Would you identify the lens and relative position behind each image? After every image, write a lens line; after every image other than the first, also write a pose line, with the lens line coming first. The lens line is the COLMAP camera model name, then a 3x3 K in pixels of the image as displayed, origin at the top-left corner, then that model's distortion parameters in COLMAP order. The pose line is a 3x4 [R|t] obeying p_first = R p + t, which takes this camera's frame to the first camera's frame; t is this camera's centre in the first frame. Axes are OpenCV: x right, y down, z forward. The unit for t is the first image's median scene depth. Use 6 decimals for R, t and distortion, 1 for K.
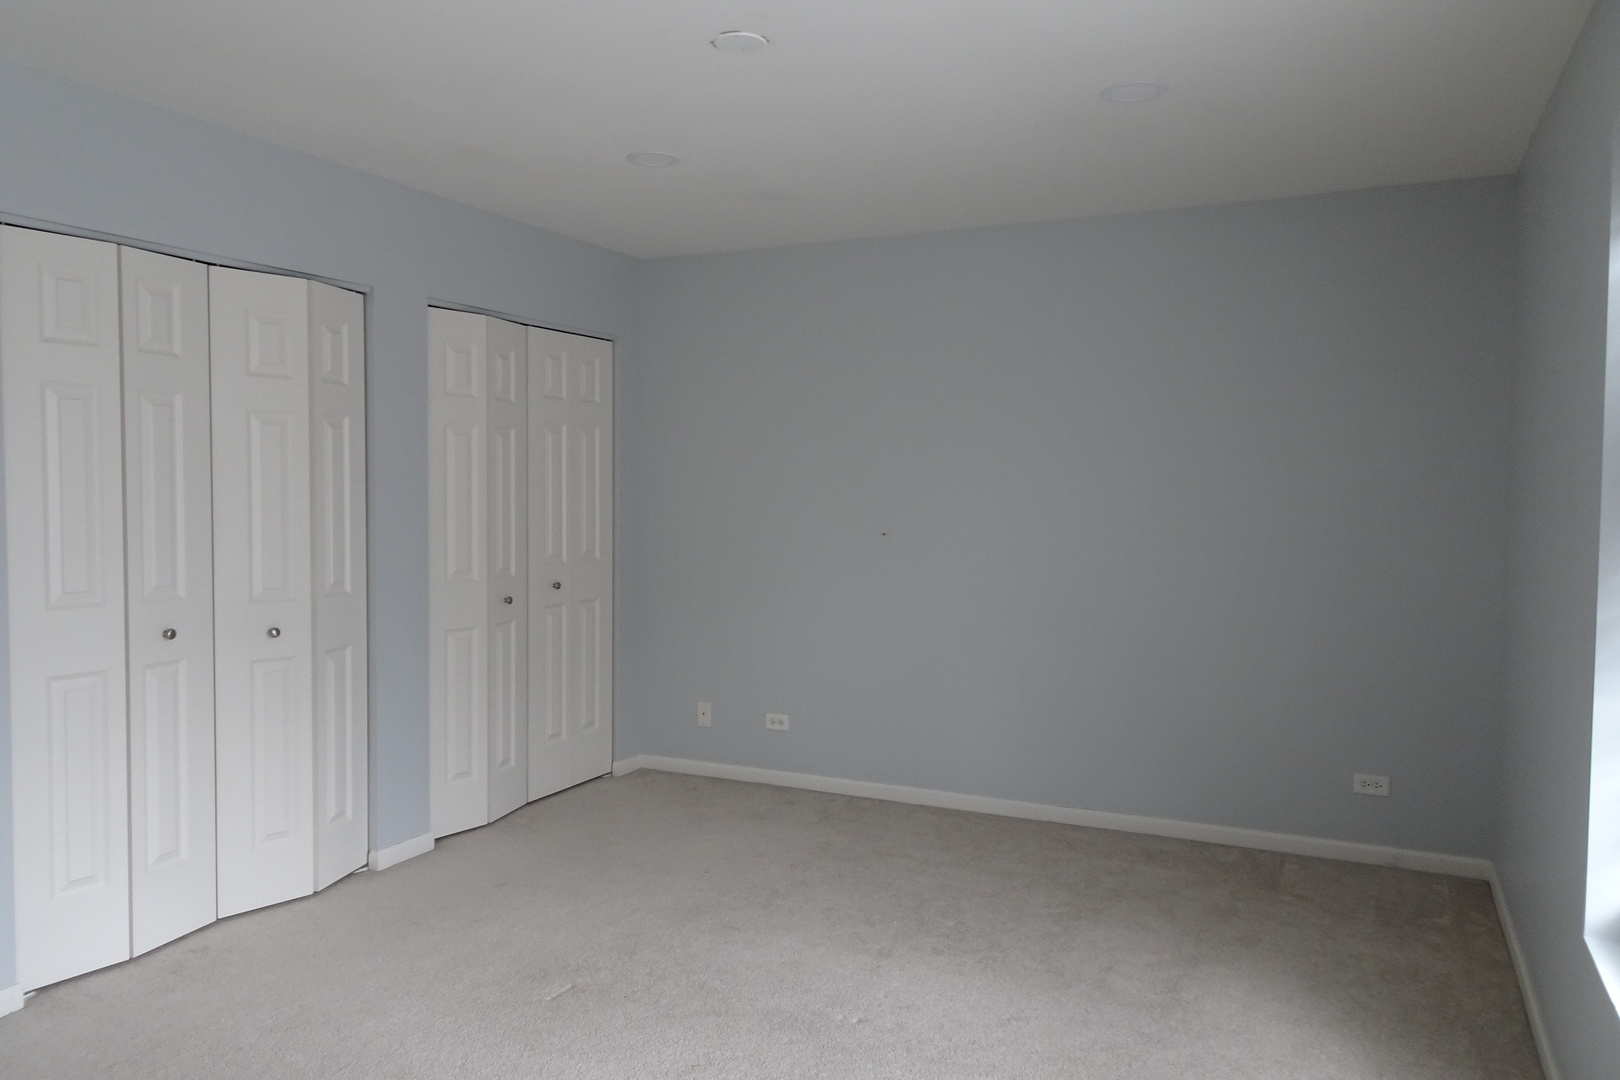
lens RADIAL K [[1129.9, 0, 810.0], [0, 1129.9, 540.0], [0, 0, 1]] dist [-0.002439, -0.001996]
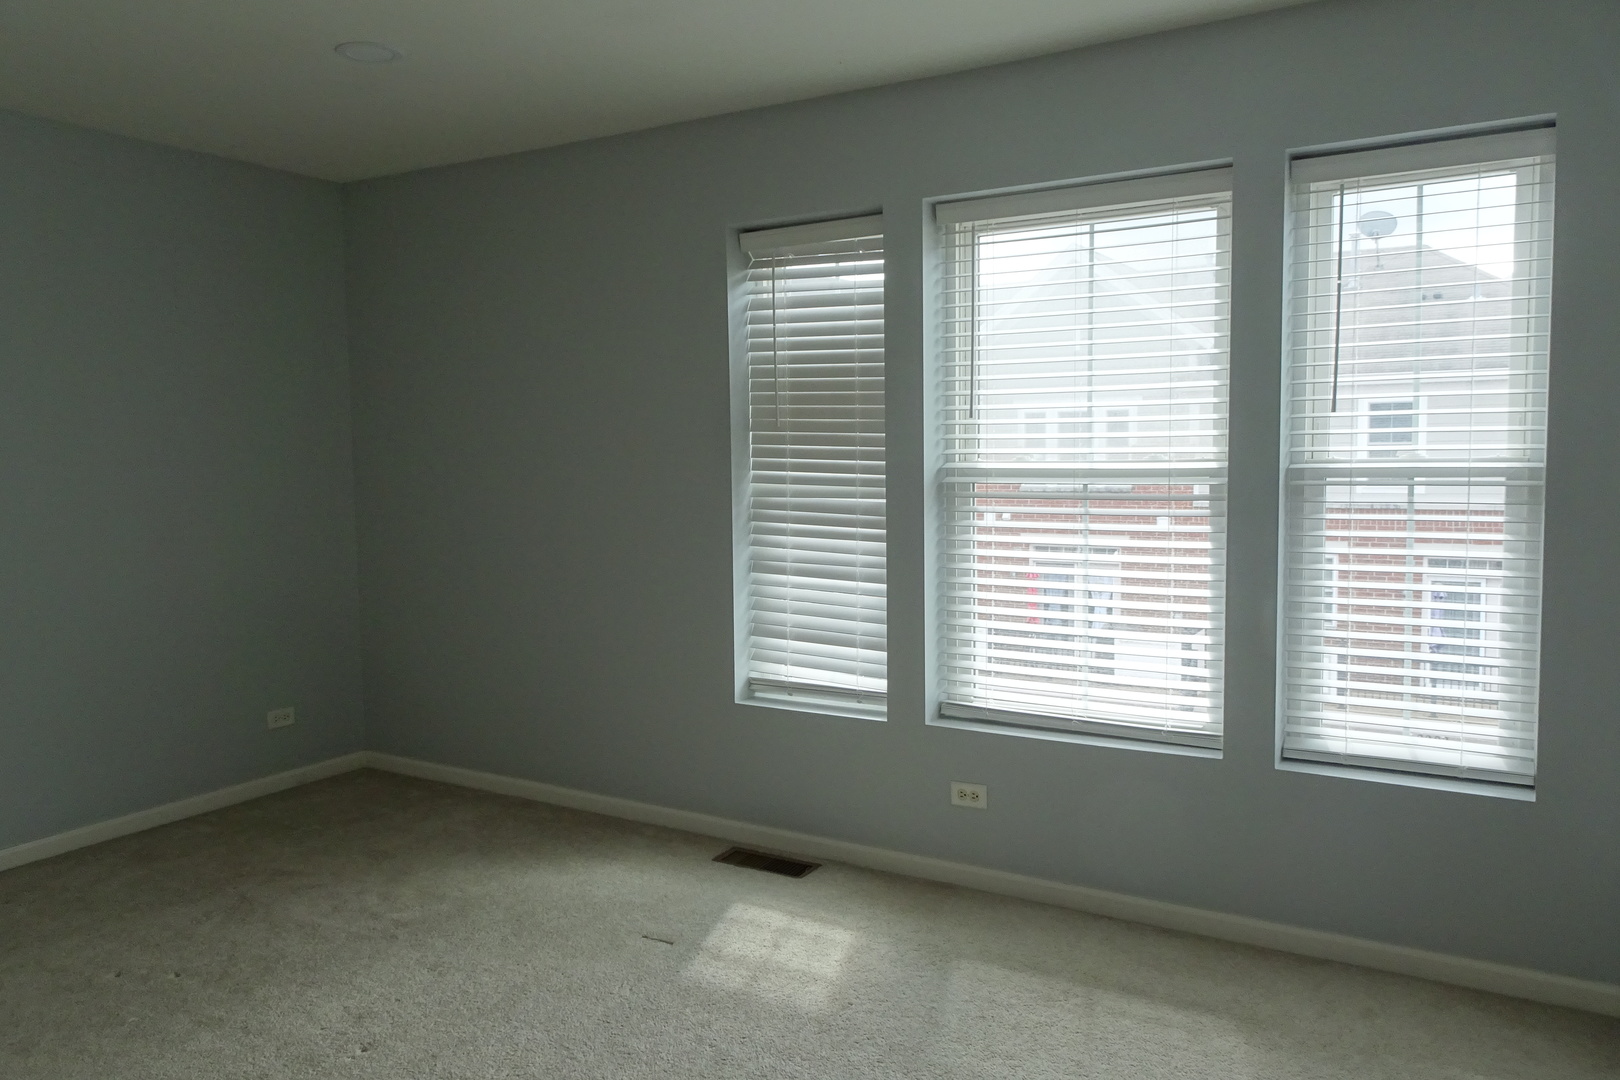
lens RADIAL K [[1134.3, 0, 810.0], [0, 1134.3, 540.0], [0, 0, 1]] dist [0.009332, -0.002827]
pose [[0.074040, -0.077697, 0.994224, -0.638749], [0.044663, 0.996218, 0.074527, -0.016357], [-0.996255, 0.038888, 0.077230, 0.465850]]
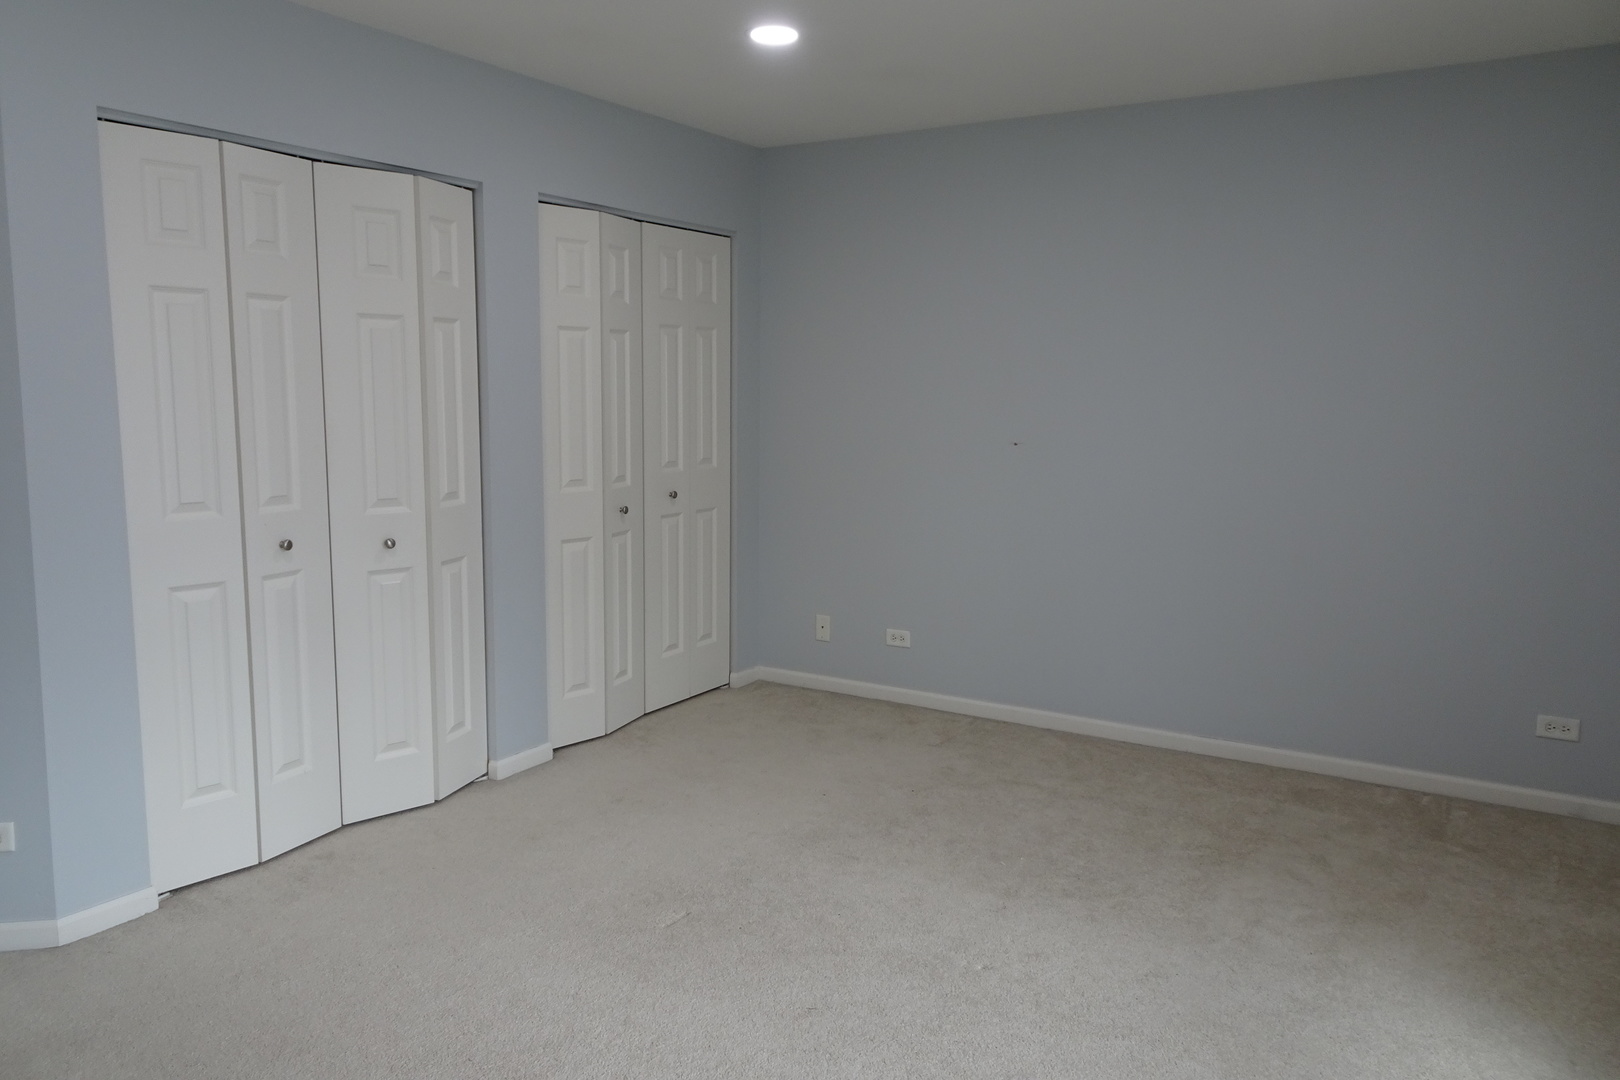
lens RADIAL K [[1134.3, 0, 810.0], [0, 1134.3, 540.0], [0, 0, 1]] dist [0.009332, -0.002827]
pose [[0.994452, 0.016447, -0.103898, -0.007059], [-0.007091, 0.995936, 0.089782, -0.012712], [0.104952, -0.088548, 0.990527, 0.058029]]
